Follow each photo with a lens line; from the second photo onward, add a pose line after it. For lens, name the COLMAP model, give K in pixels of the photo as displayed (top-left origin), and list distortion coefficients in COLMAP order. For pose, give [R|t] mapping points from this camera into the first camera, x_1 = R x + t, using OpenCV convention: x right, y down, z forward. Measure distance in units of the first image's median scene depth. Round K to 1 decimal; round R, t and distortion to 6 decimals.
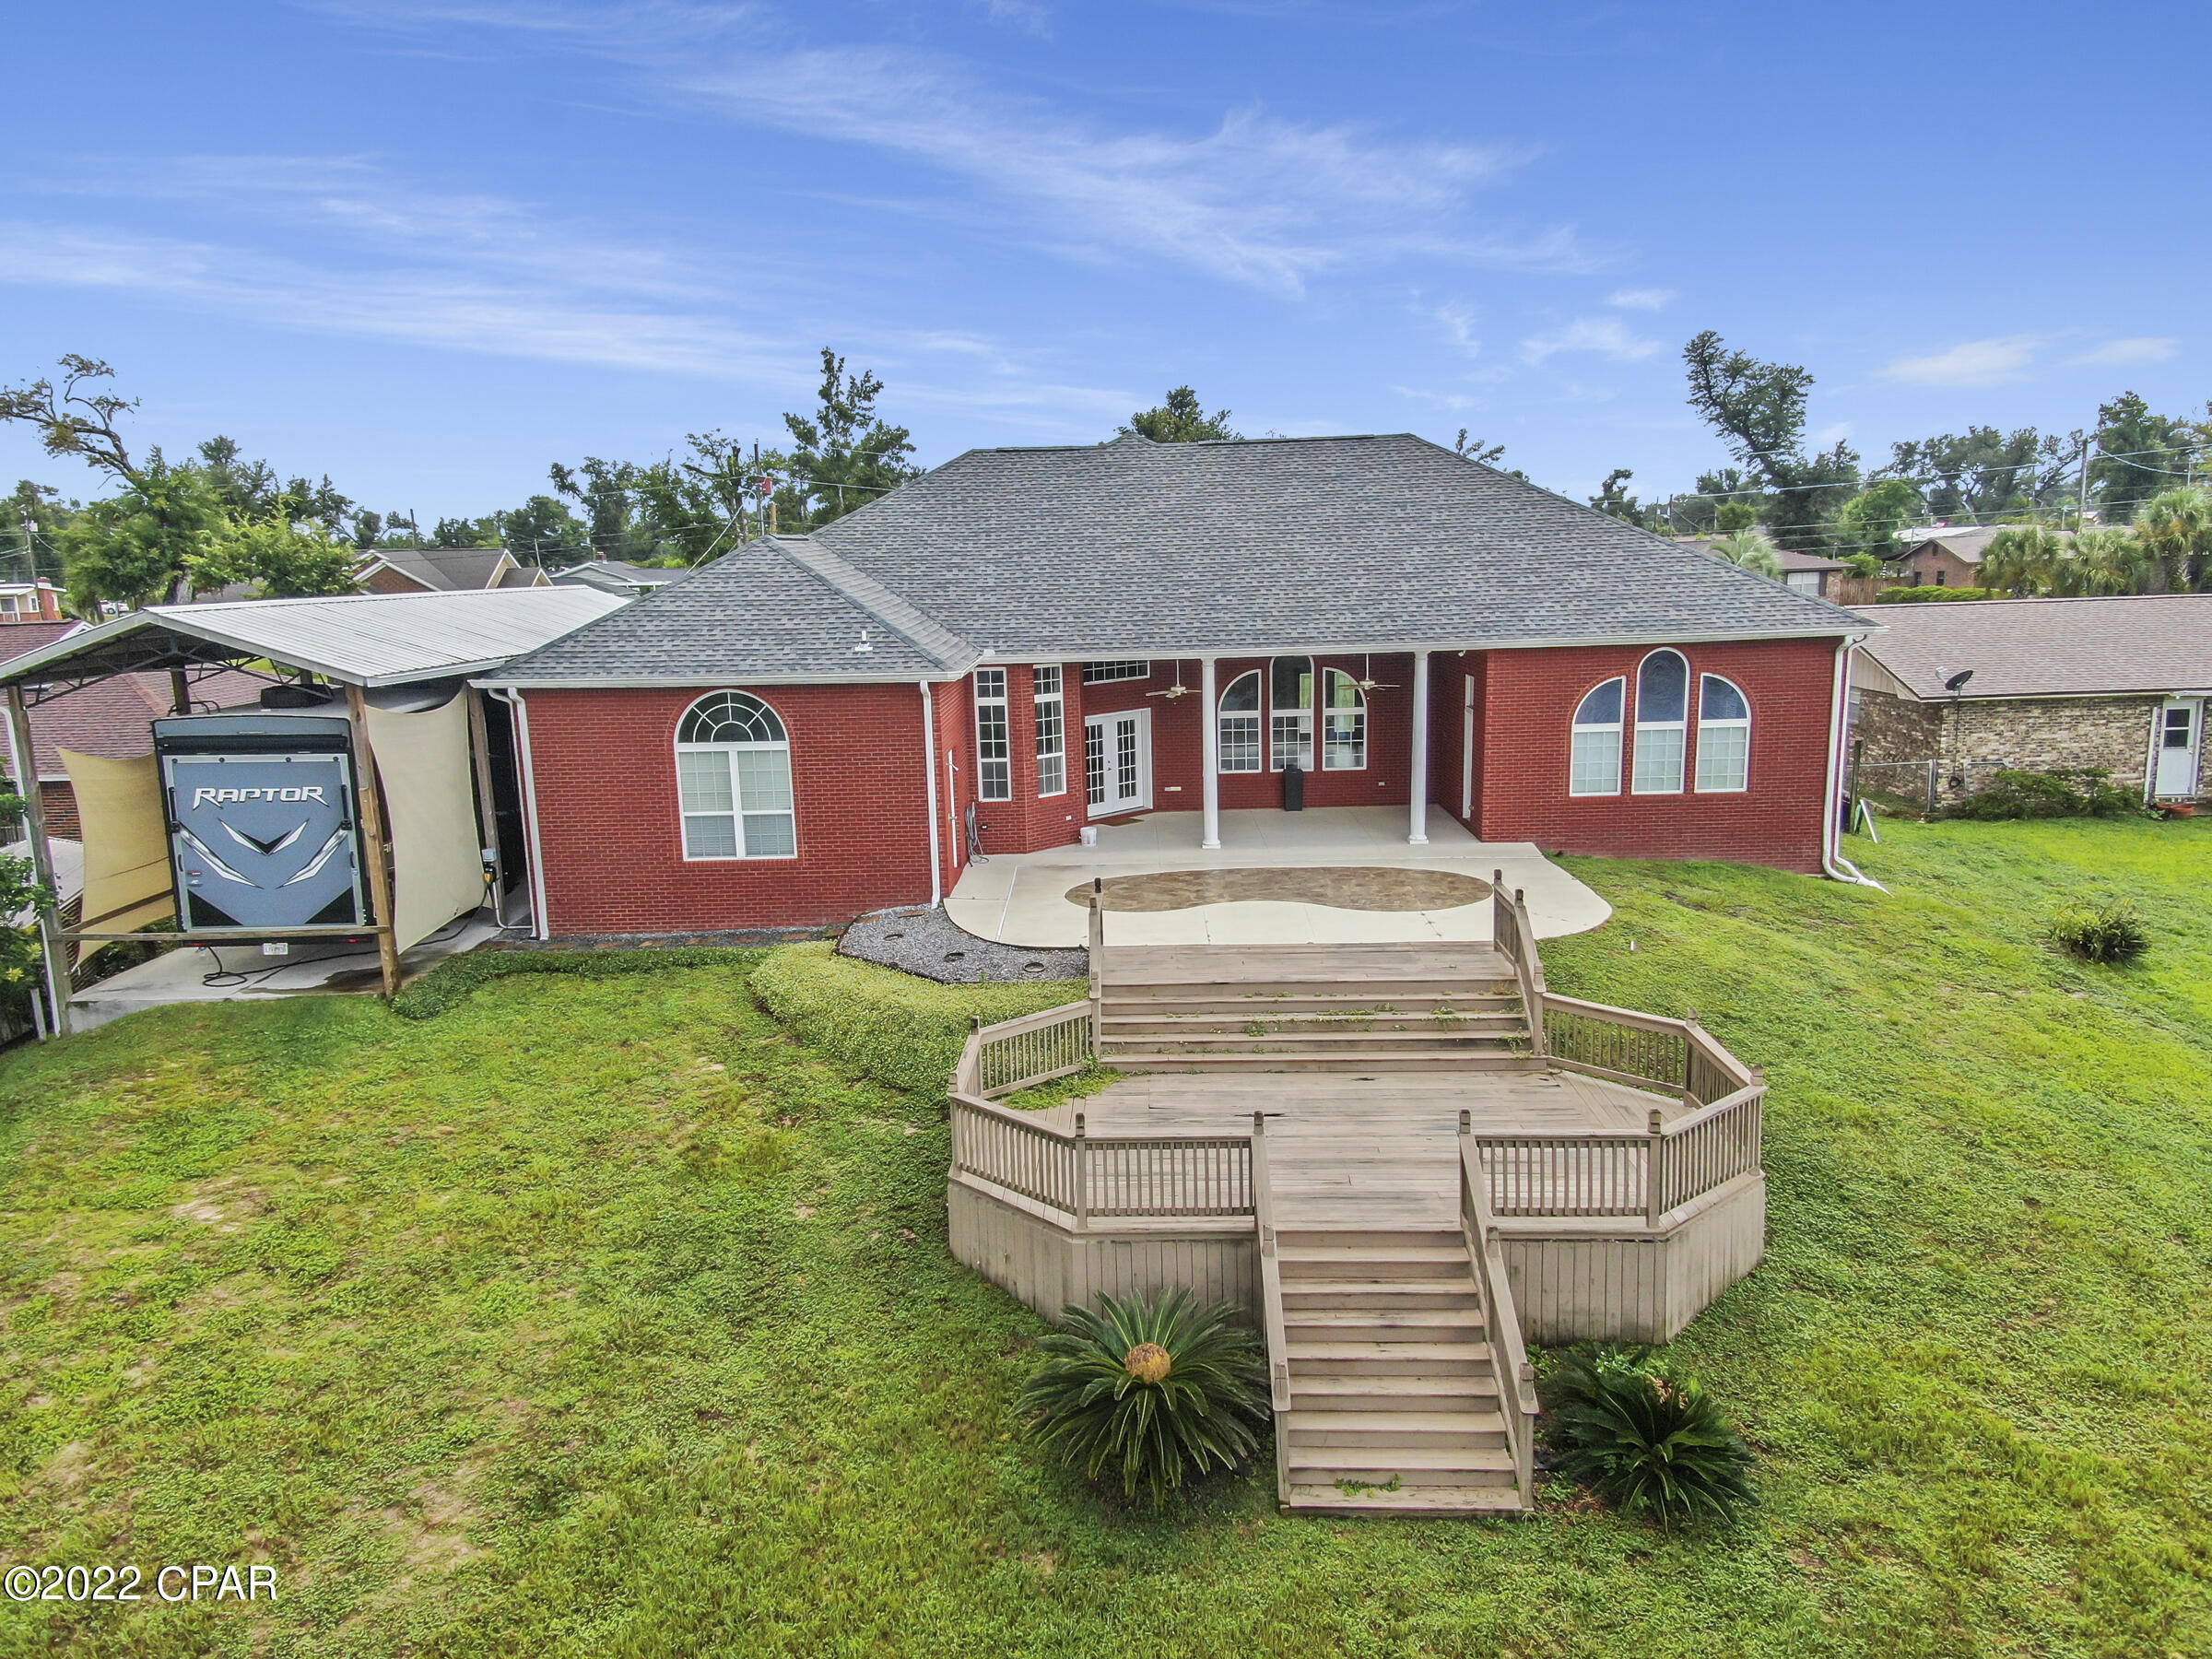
lens RADIAL K [[1530.8, 0, 1100.6], [0, 1530.8, 846.6], [0, 0, 1]] dist [0.231575, -0.260793]
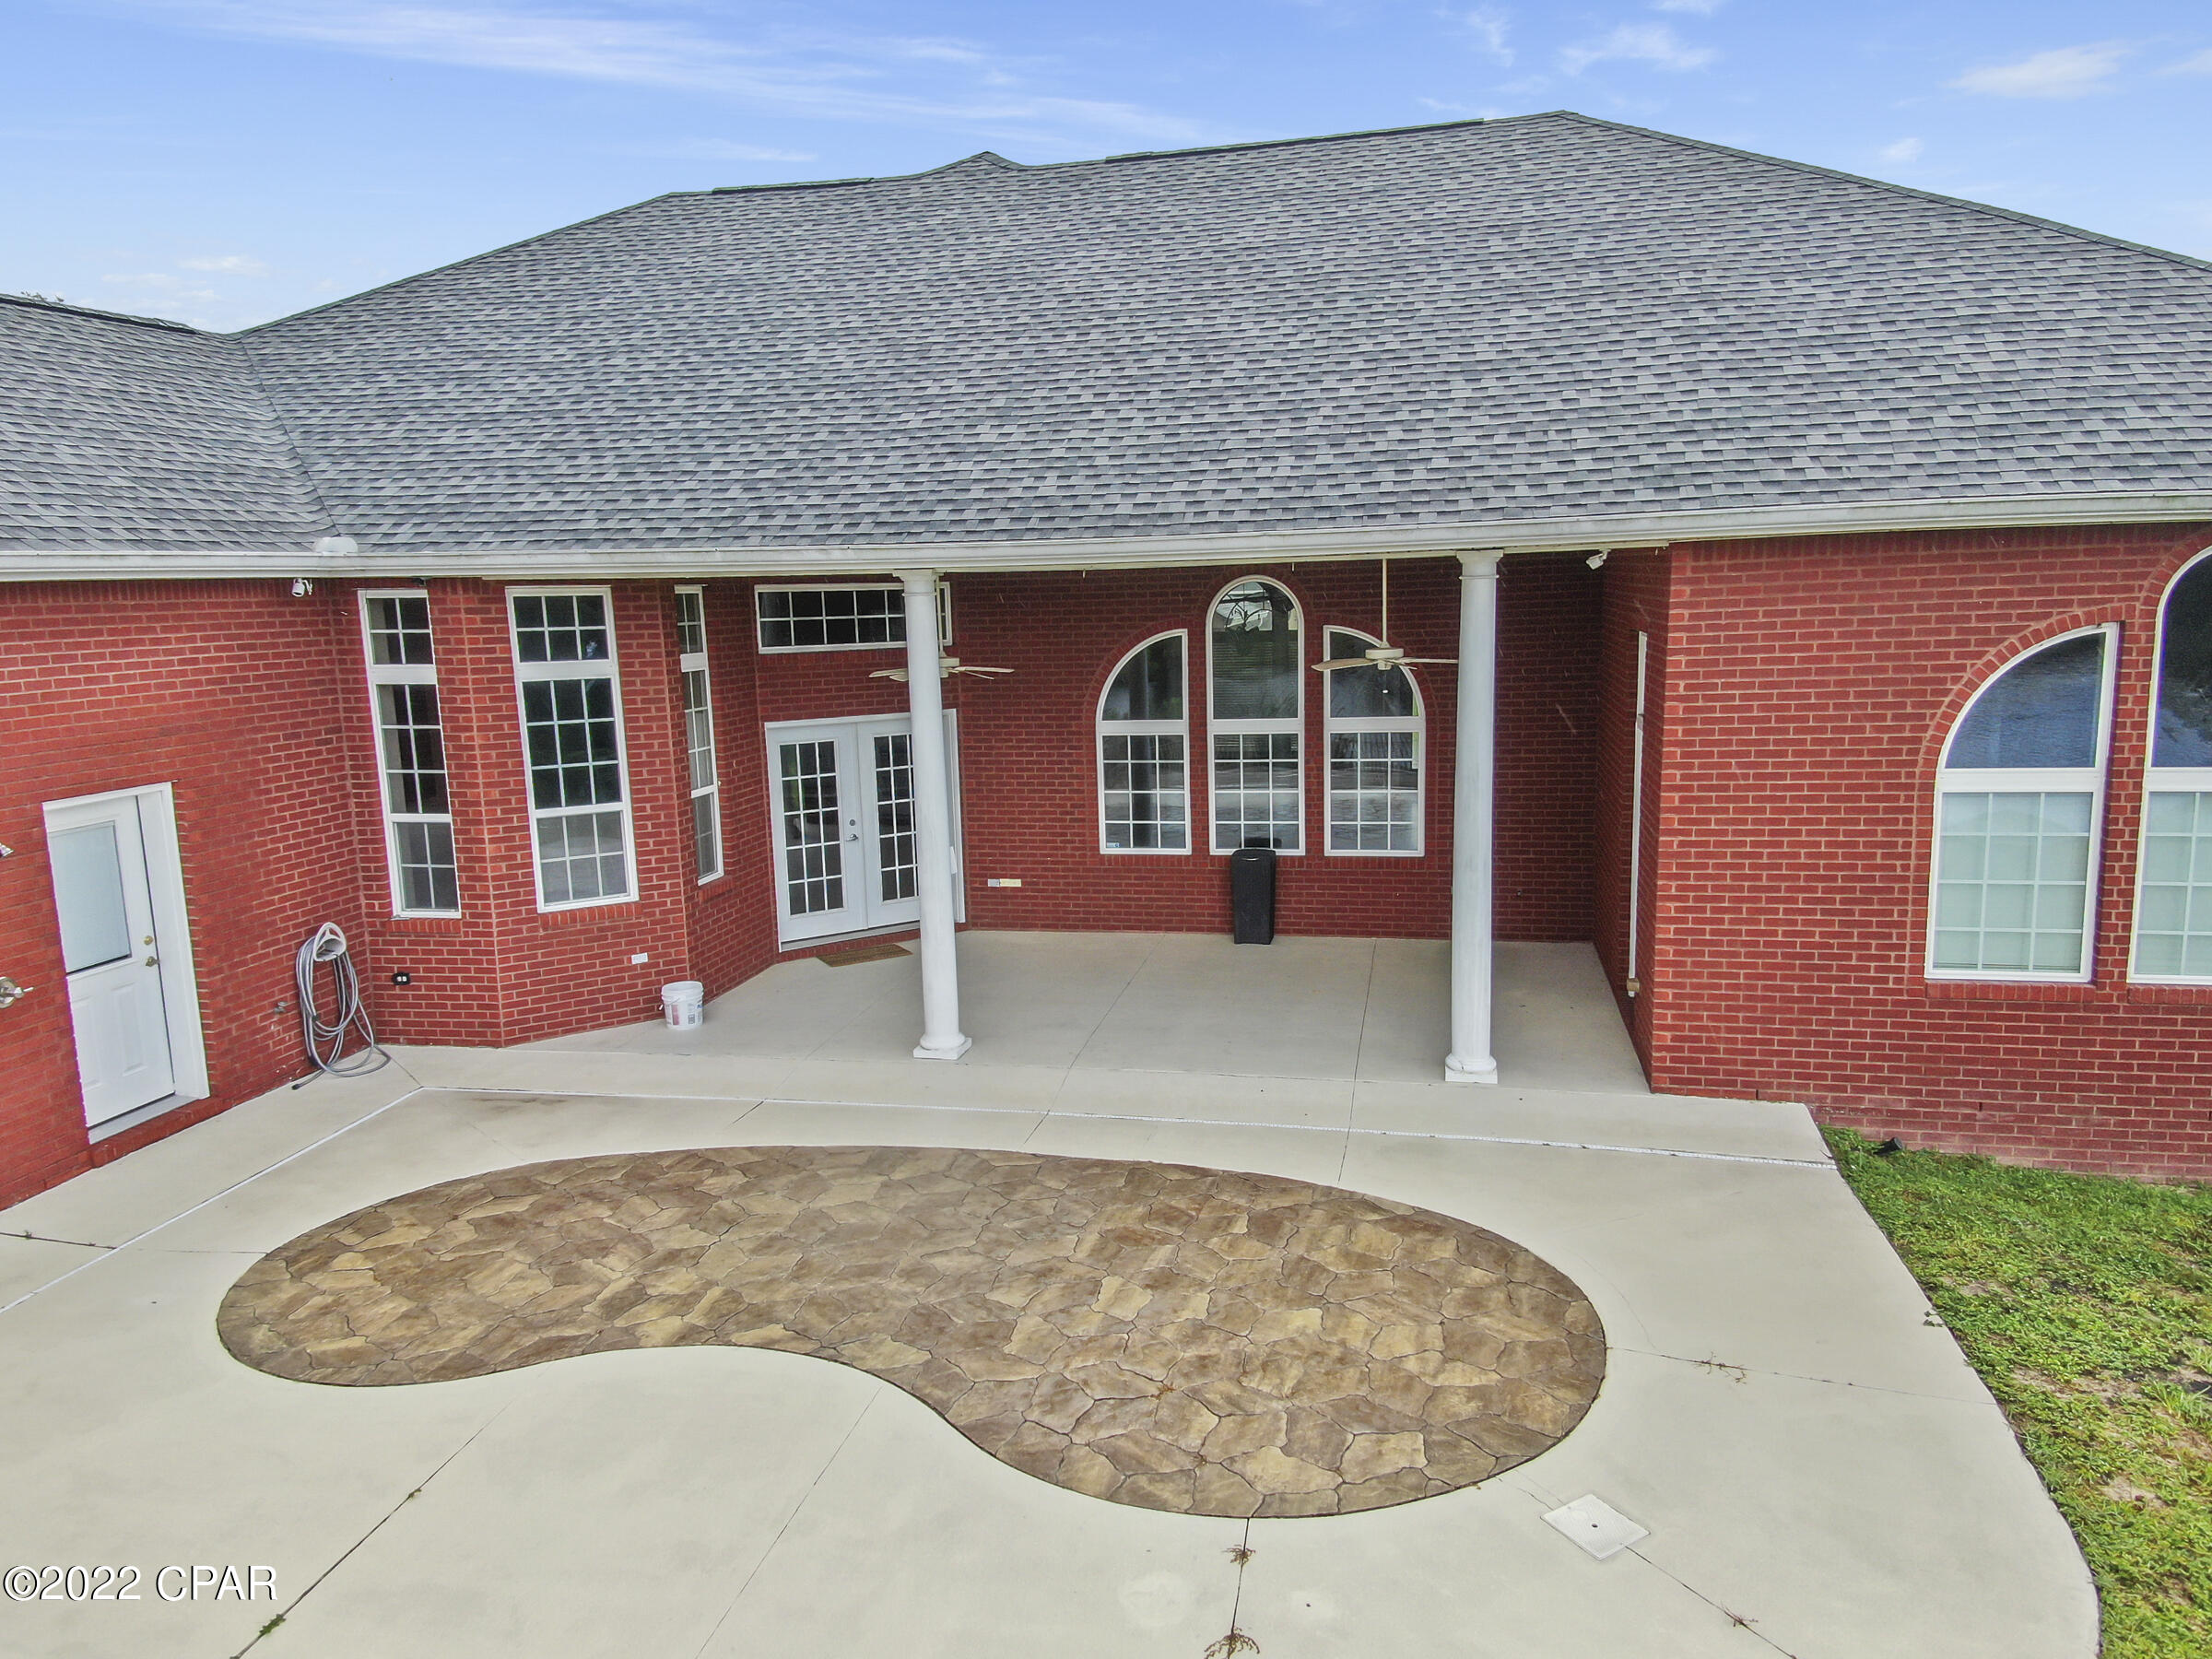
lens RADIAL K [[1530.8, 0, 1100.6], [0, 1530.8, 846.6], [0, 0, 1]] dist [0.231575, -0.260793]
pose [[0.981140, 0.032480, -0.190550, 0.186488], [-0.035687, 0.999273, -0.013422, -0.049024], [0.189975, 0.019969, 0.981586, 0.611881]]
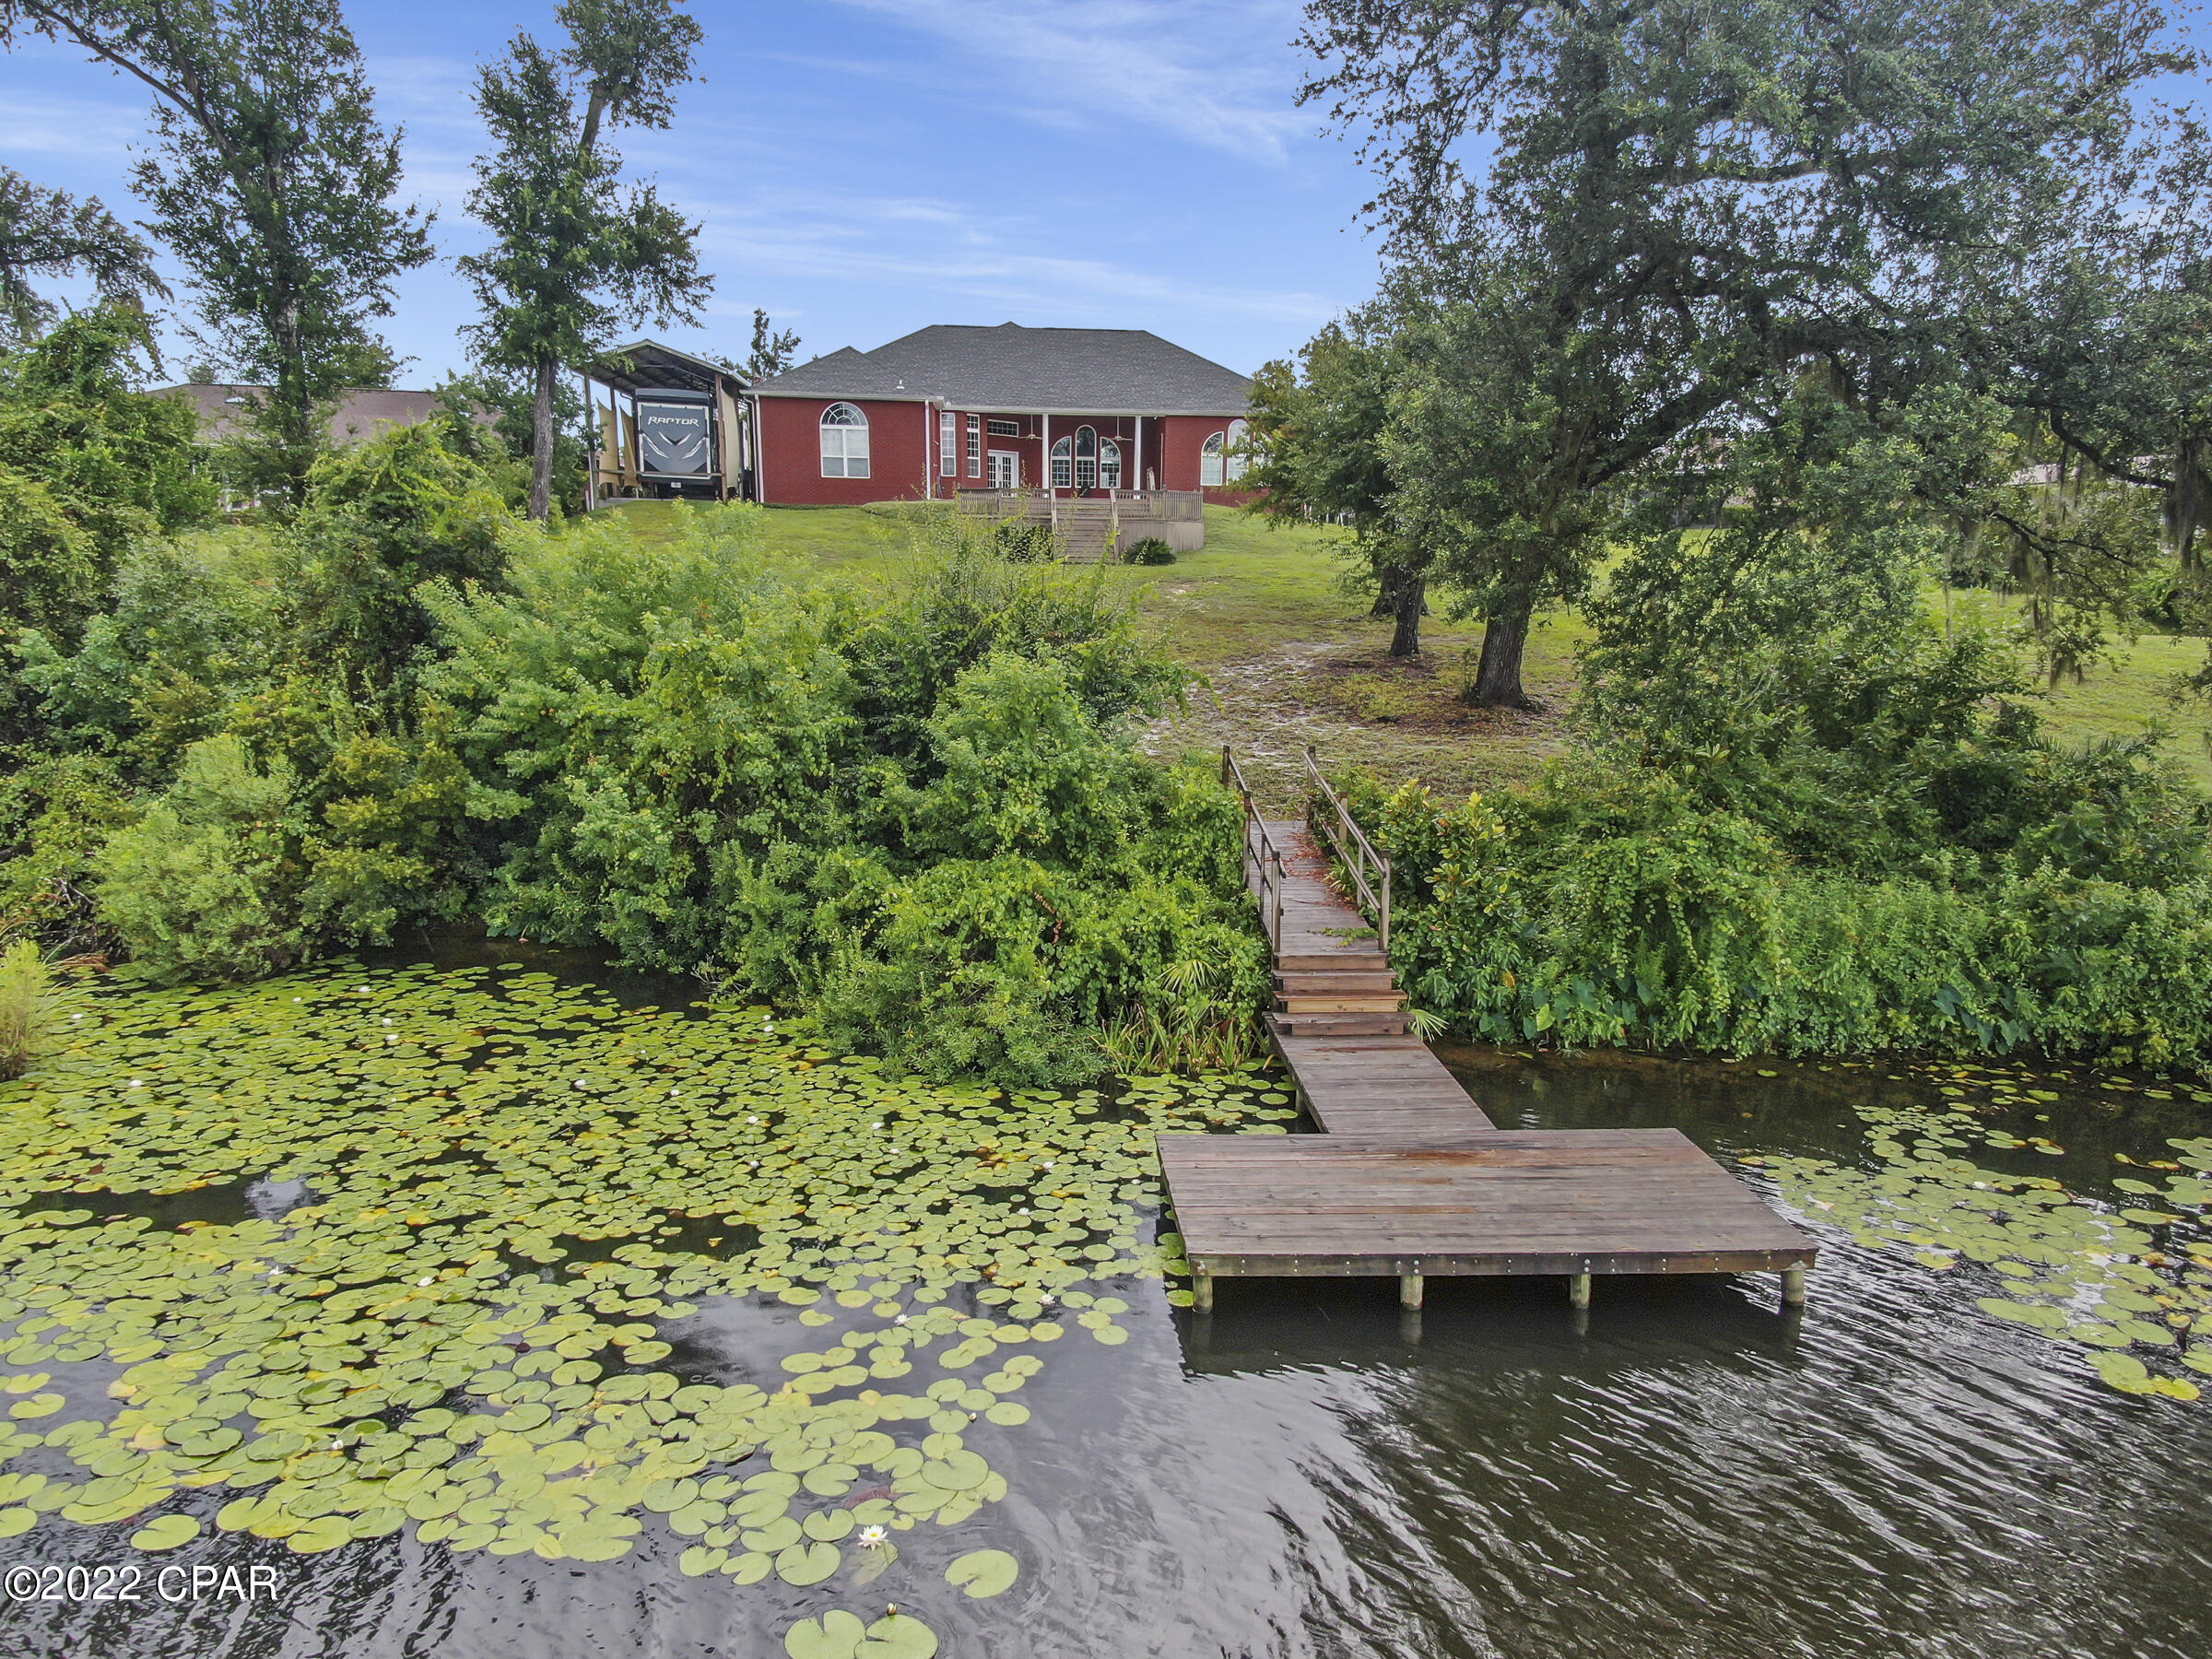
lens RADIAL K [[1530.8, 0, 1100.6], [0, 1530.8, 846.6], [0, 0, 1]] dist [0.231575, -0.260793]
pose [[0.995107, 0.022991, 0.096088, -0.052629], [-0.022381, 0.999722, -0.007414, 0.513298], [-0.096231, 0.005227, 0.995345, -1.243985]]
